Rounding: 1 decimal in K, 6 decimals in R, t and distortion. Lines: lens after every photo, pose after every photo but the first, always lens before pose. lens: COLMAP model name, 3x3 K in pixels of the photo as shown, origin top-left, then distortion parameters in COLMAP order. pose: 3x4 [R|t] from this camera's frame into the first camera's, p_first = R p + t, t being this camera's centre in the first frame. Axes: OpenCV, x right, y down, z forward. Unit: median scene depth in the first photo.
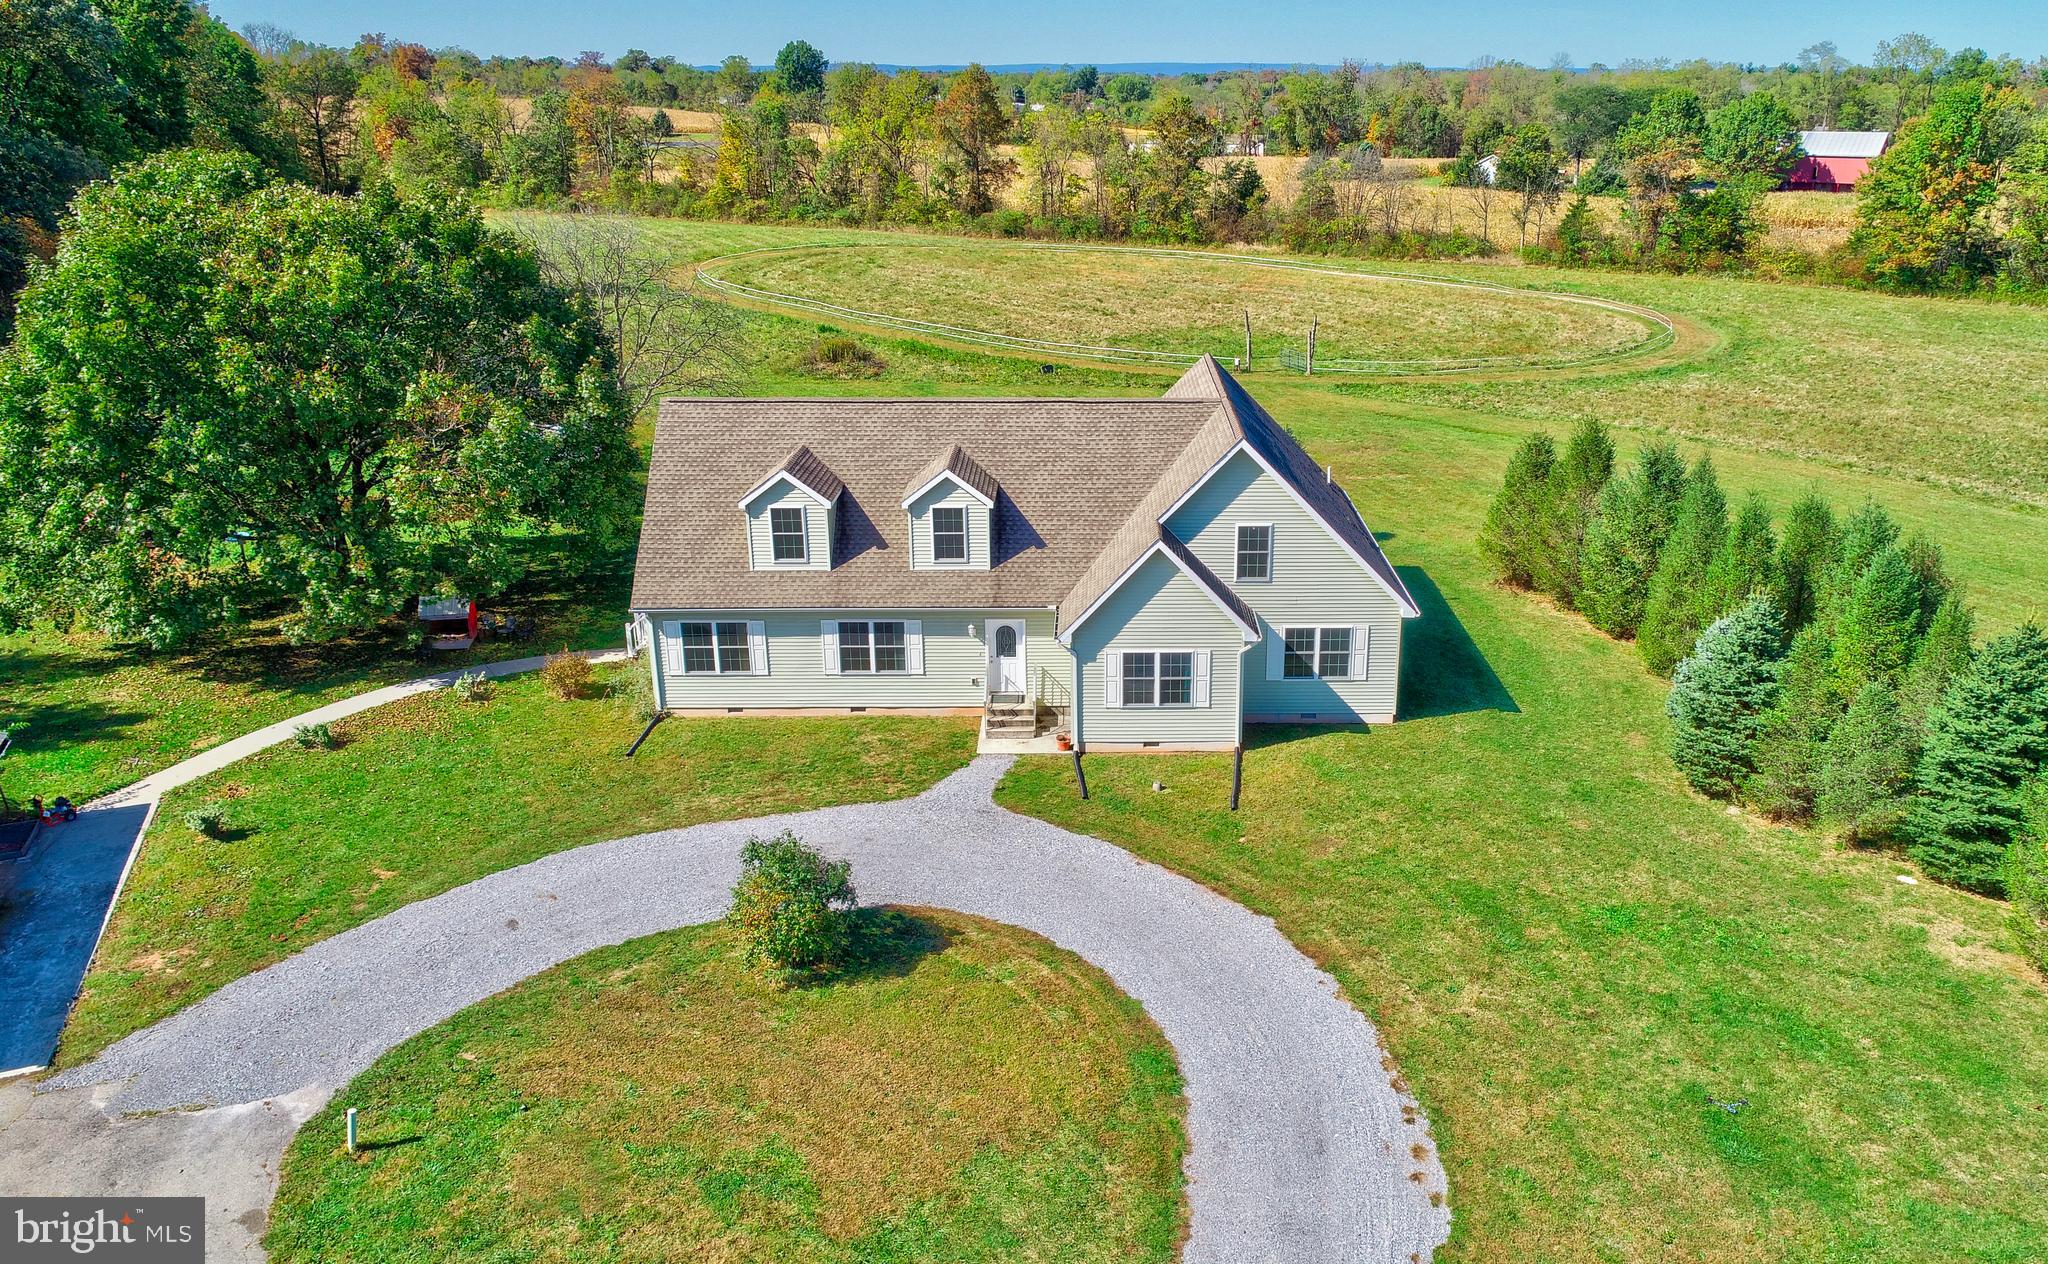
lens RADIAL K [[1556.4, 0, 1132.3], [0, 1556.4, 687.2], [0, 0, 1]] dist [0.001599, -0.001974]
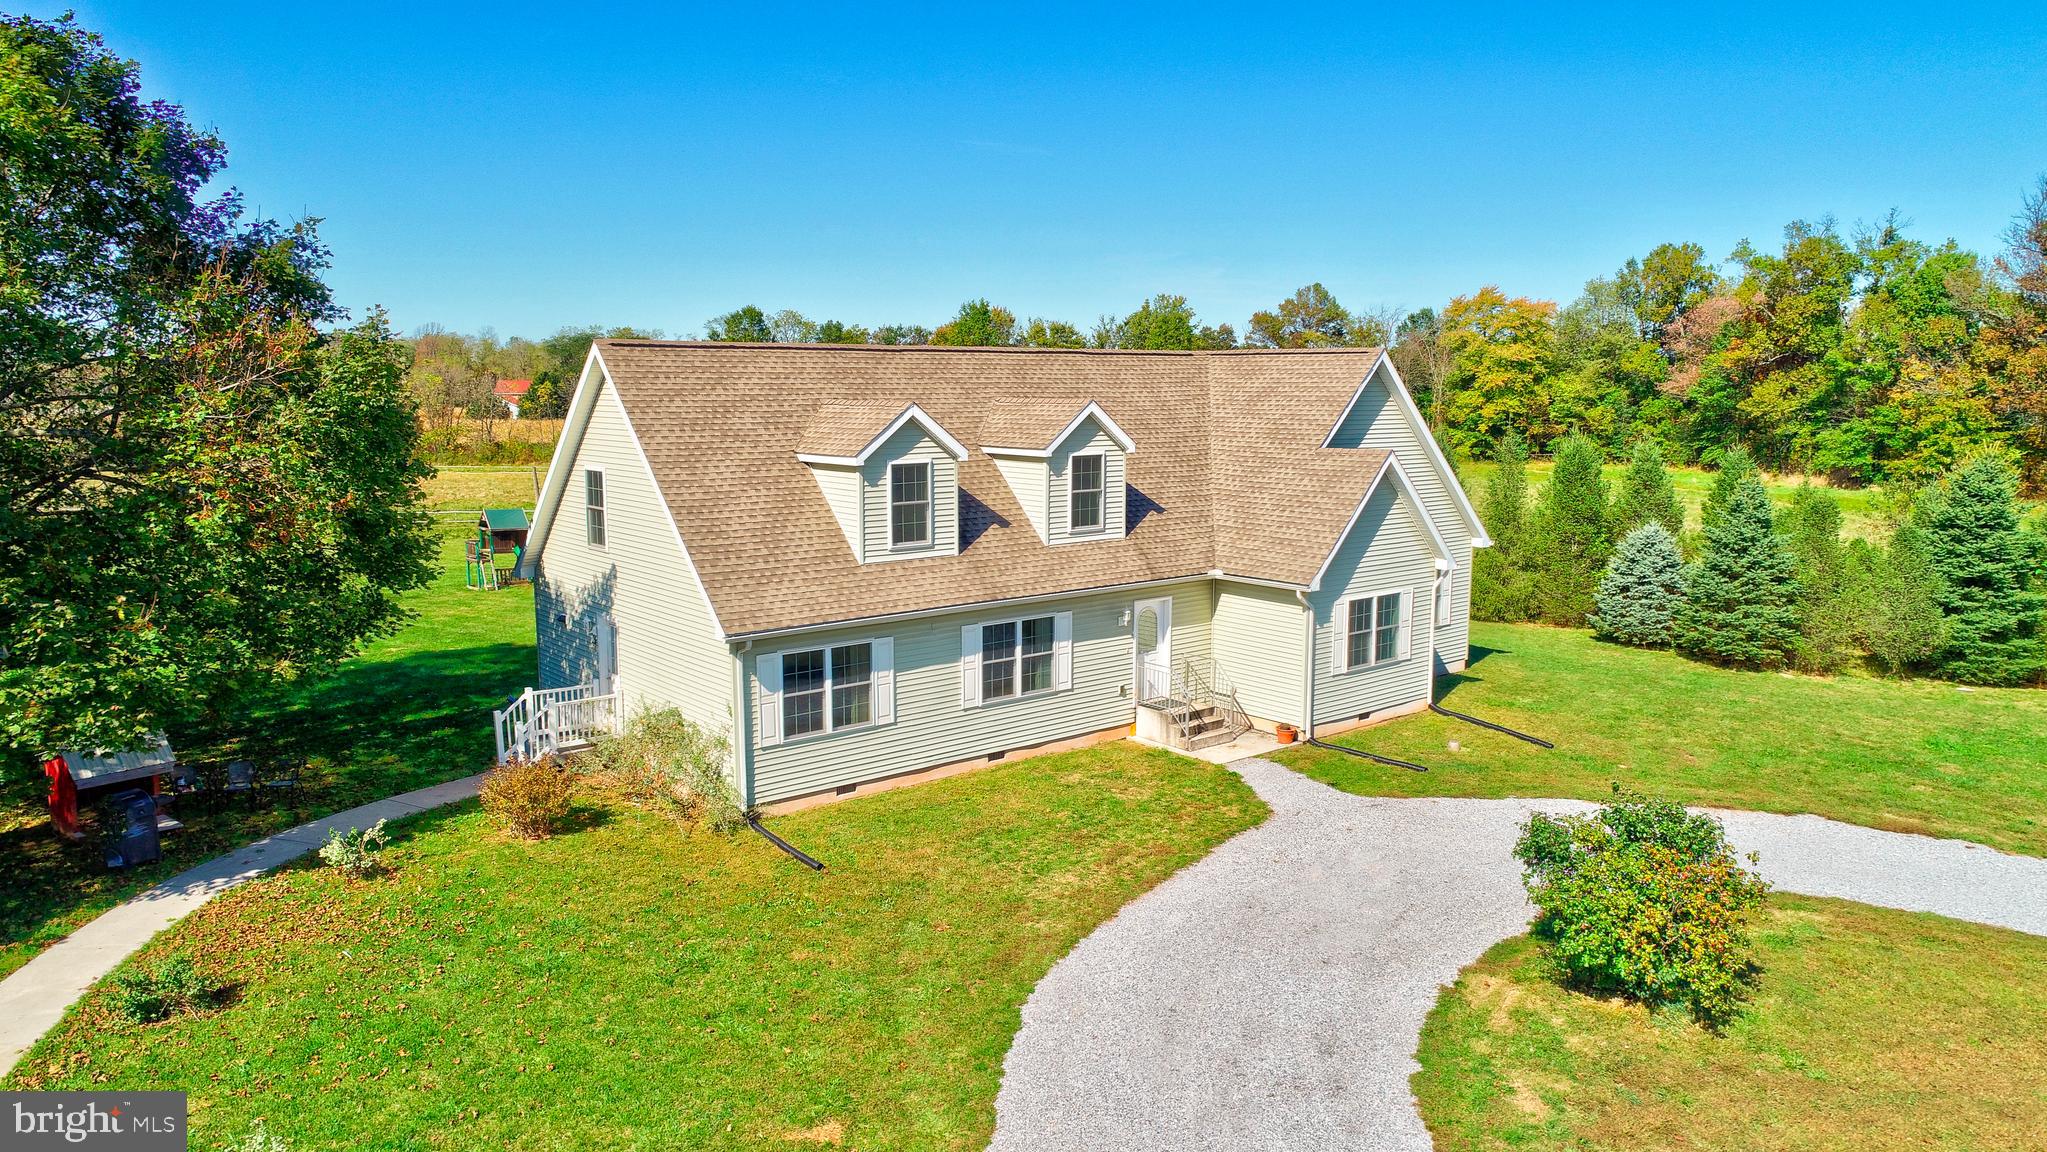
lens RADIAL K [[1379.4, 0, 1023.5], [0, 1379.4, 576.0], [0, 0, 1]] dist [-0.000489, 0.000374]
pose [[0.781840, -0.090687, 0.616848, -0.550965], [0.227446, 0.962669, -0.146753, 0.030648], [-0.580512, 0.255037, 0.773280, 0.513604]]
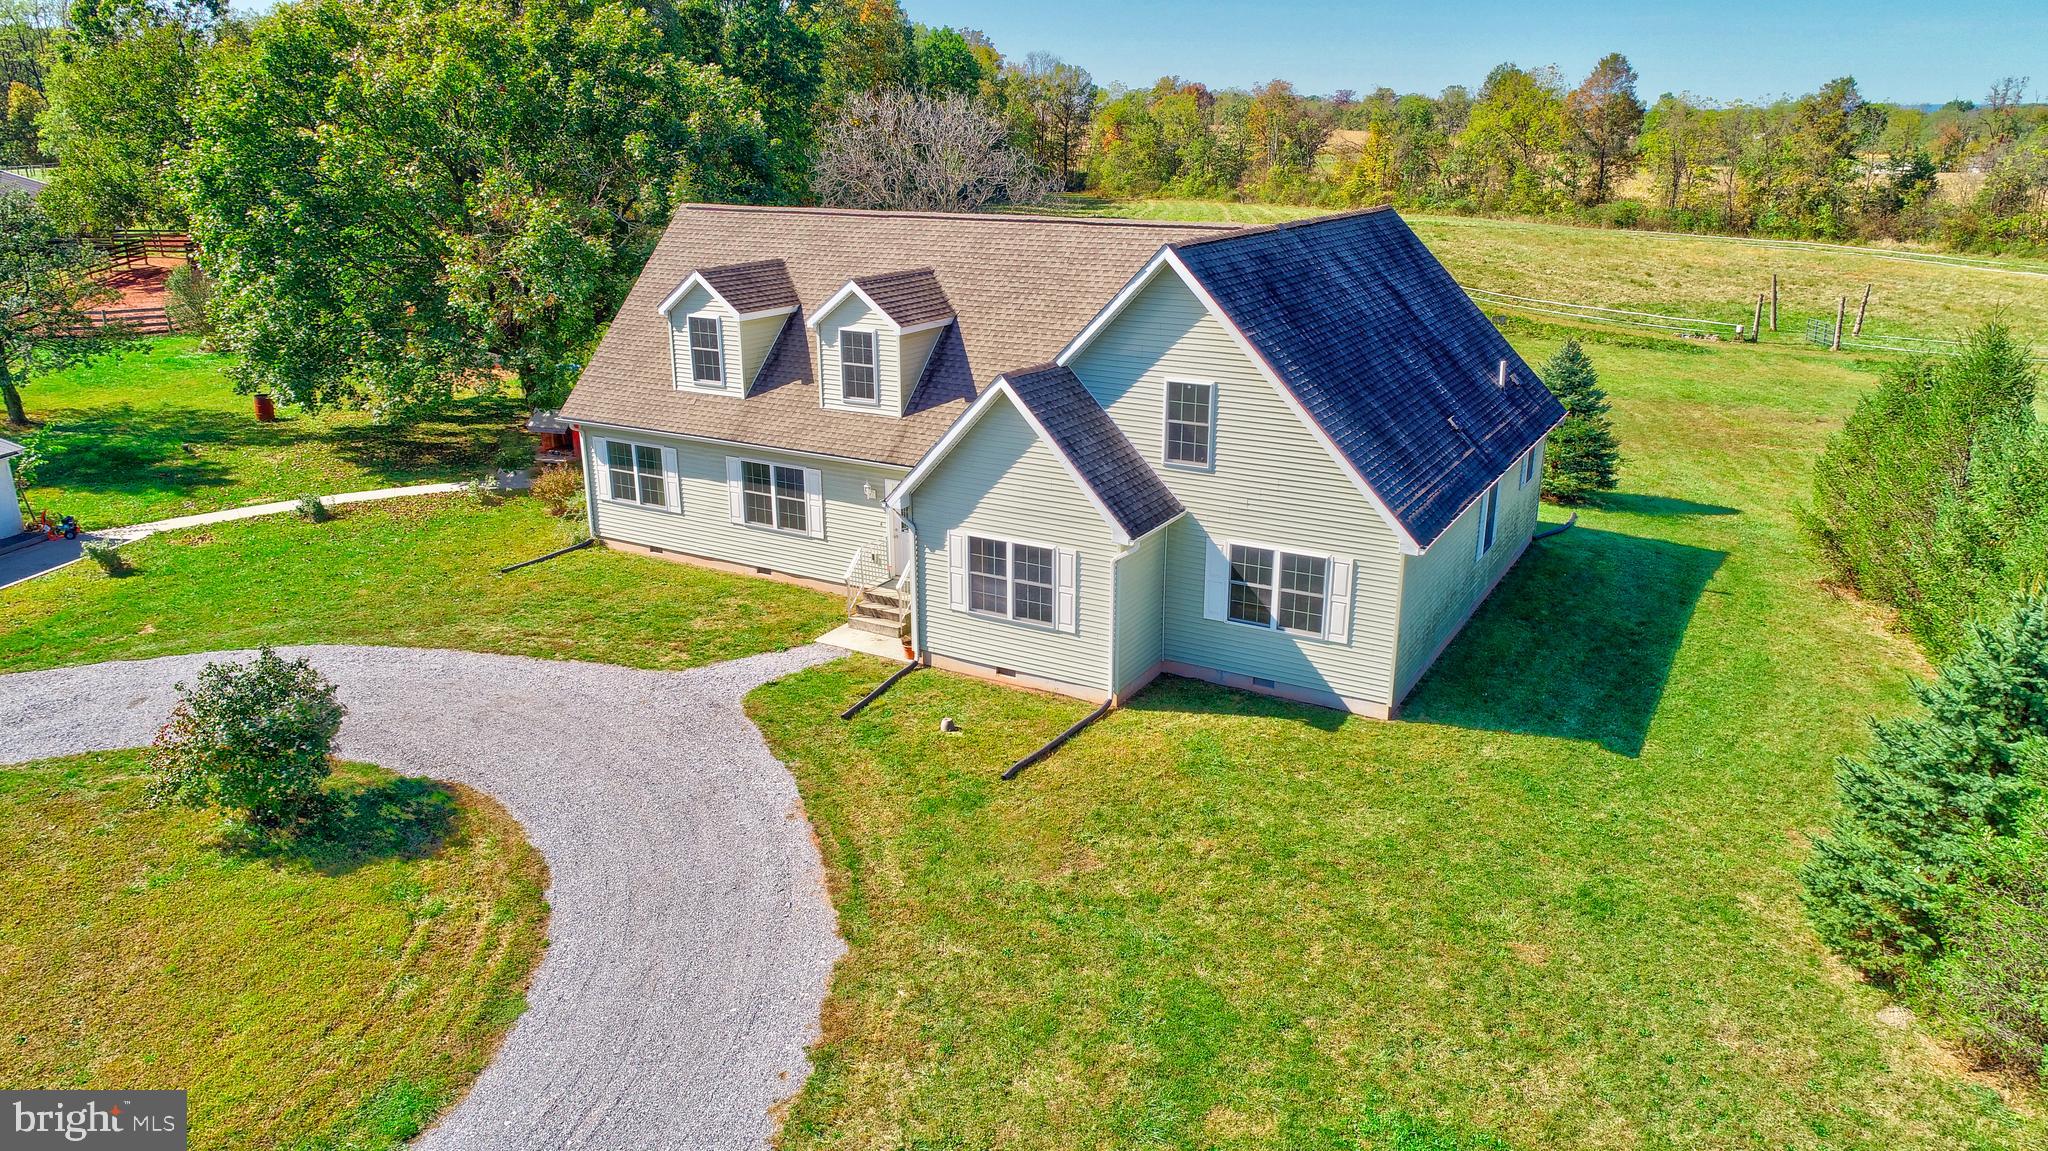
lens RADIAL K [[1380.1, 0, 1024.0], [0, 1380.1, 575.5], [0, 0, 1]] dist [-0.000489, 0.000374]
pose [[0.853793, 0.156440, -0.496552, 0.318084], [-0.184146, 0.982874, -0.006973, -0.003954], [0.486957, 0.097391, 0.867979, 0.439011]]
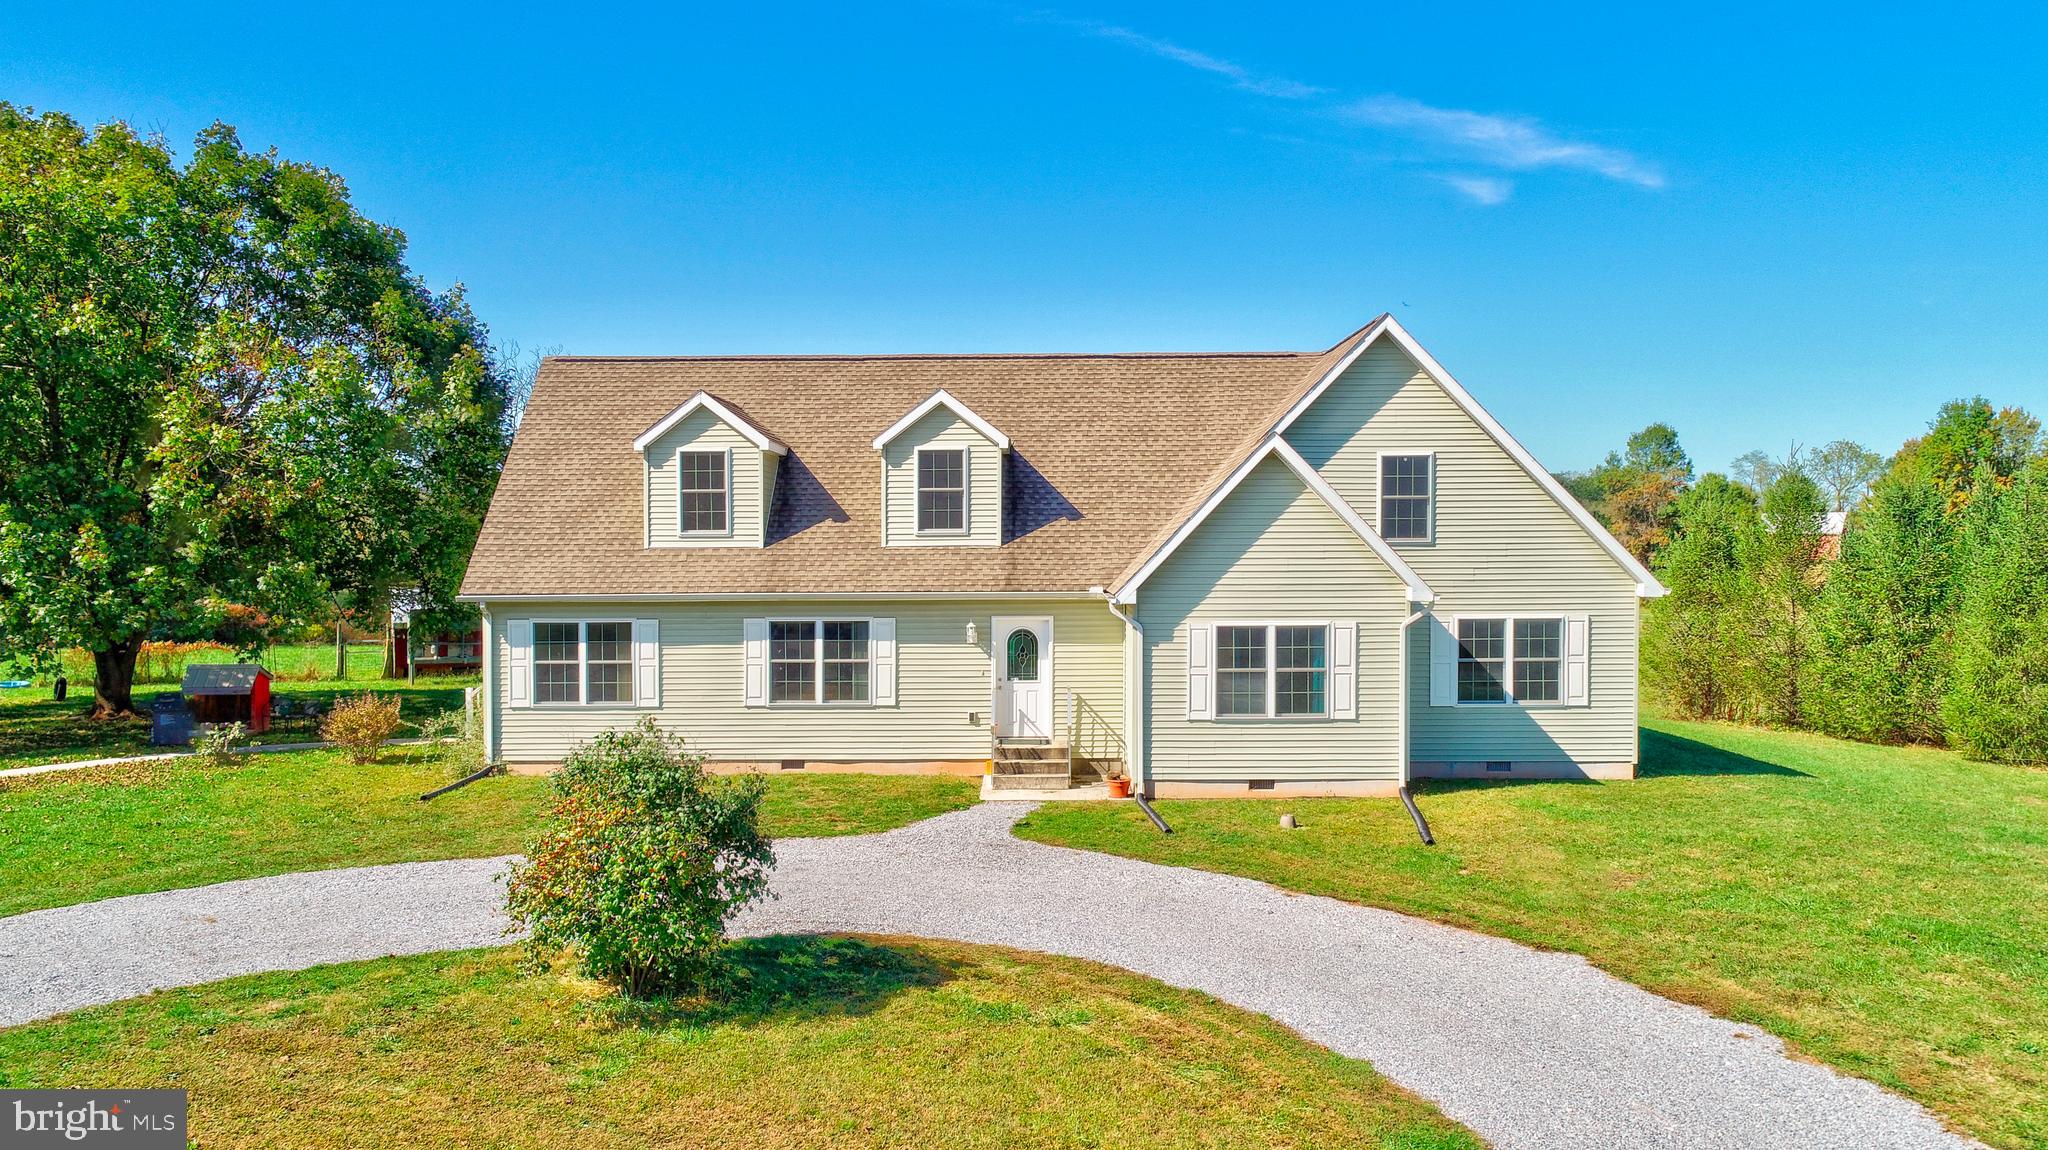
lens RADIAL K [[1553.4, 0, 1020.0], [0, 1553.4, 609.7], [0, 0, 1]] dist [-0.004867, -0.001900]
pose [[0.999339, -0.007077, -0.035666, -0.059766], [-0.004830, 0.946351, -0.323103, 0.166225], [0.036039, 0.323062, 0.945691, 0.381397]]
